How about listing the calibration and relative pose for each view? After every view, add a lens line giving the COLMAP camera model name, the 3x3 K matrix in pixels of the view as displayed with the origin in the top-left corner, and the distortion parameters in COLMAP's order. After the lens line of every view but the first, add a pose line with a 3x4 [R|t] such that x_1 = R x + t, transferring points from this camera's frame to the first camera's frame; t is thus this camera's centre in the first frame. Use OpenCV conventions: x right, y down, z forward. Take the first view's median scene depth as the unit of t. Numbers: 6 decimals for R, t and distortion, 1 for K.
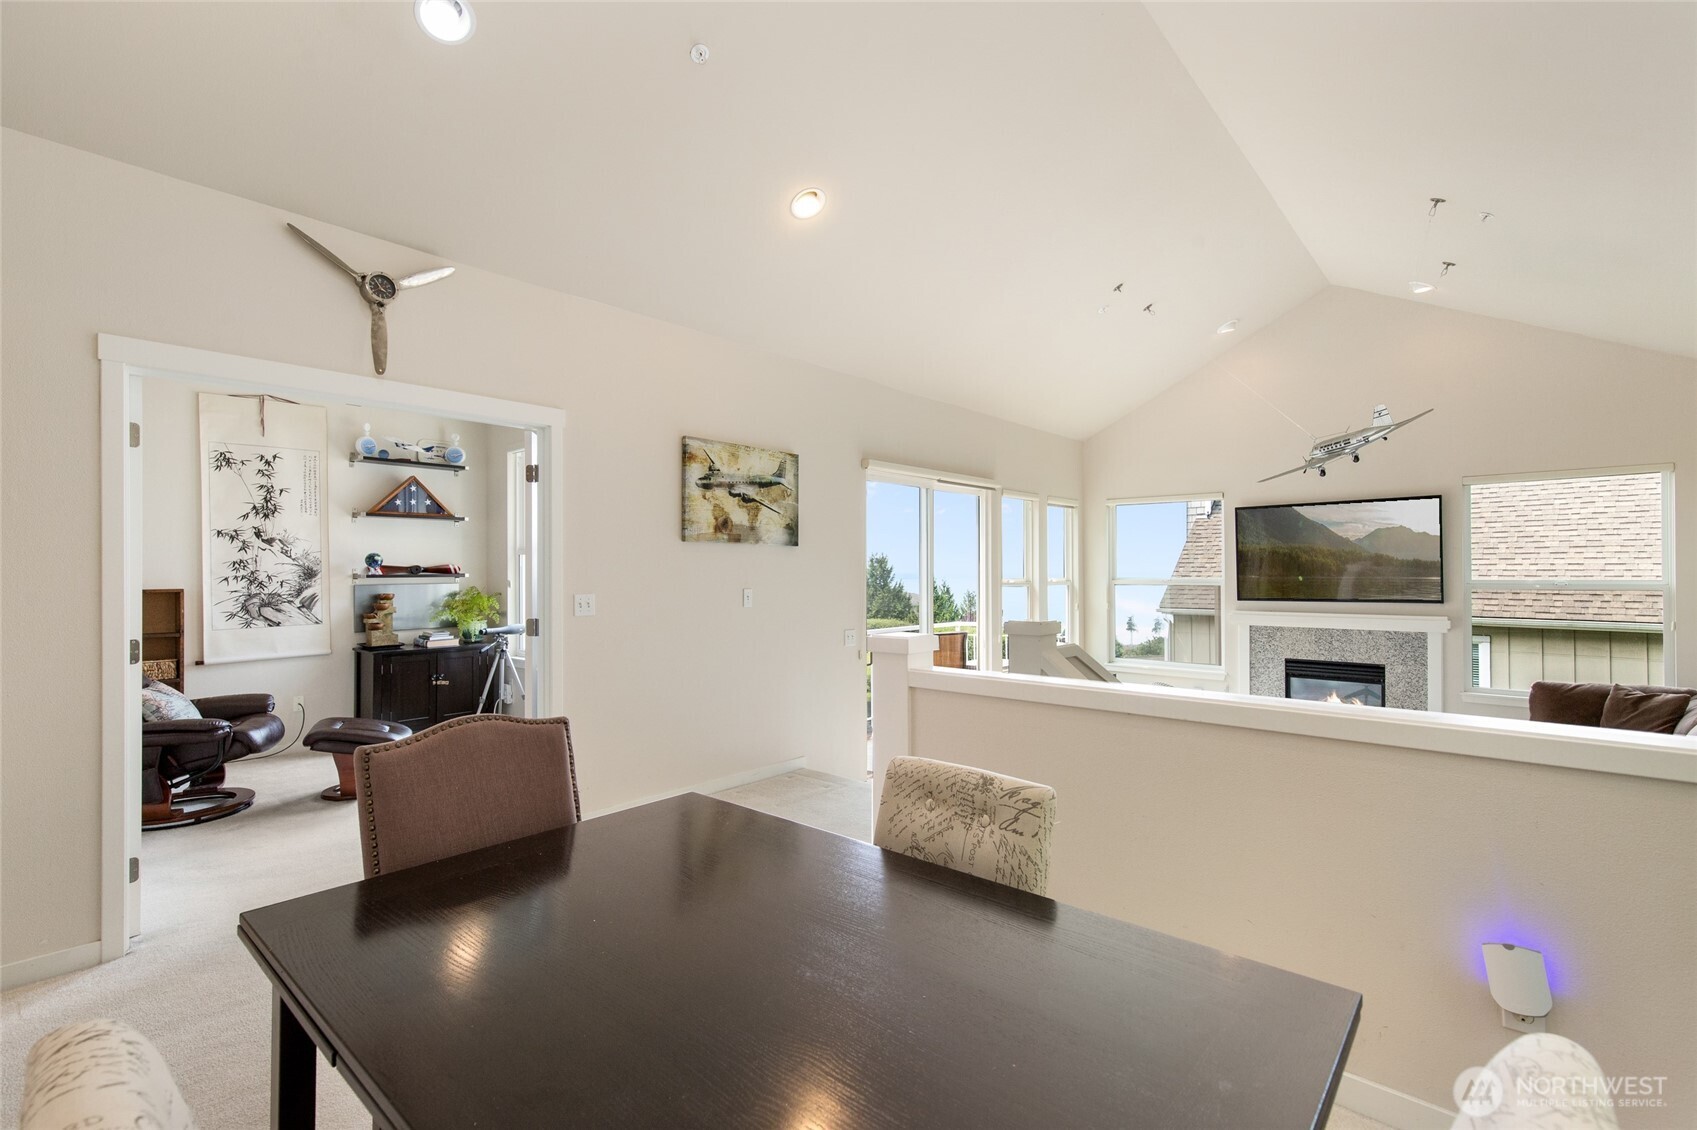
lens RADIAL K [[759.2, 0, 852.5], [0, 759.2, 567.9], [0, 0, 1]] dist [0.005737, -0.000879]
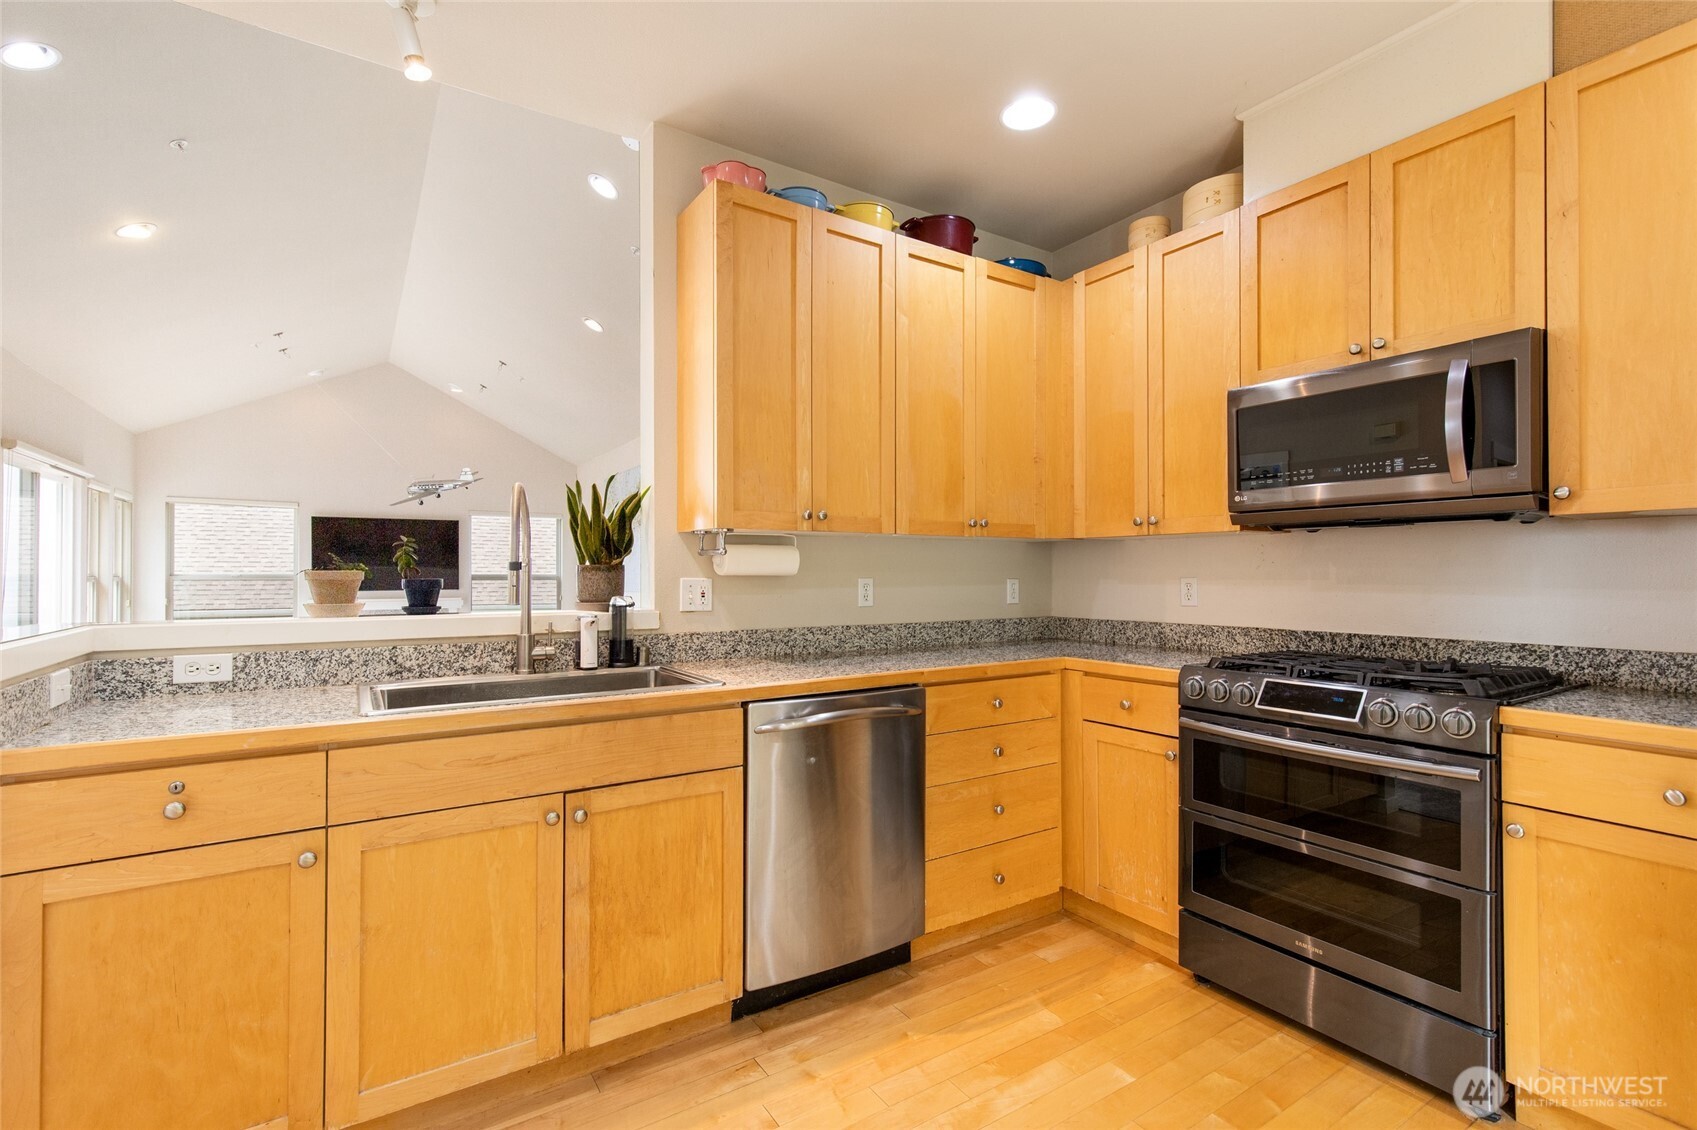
lens RADIAL K [[759.2, 0, 838.6], [0, 759.2, 568.5], [0, 0, 1]] dist [0.005737, -0.000879]
pose [[0.272611, 0.012471, 0.962043, -0.597362], [-0.007262, 0.999914, -0.010904, 0.015641], [-0.962097, -0.004014, 0.272678, -0.209740]]
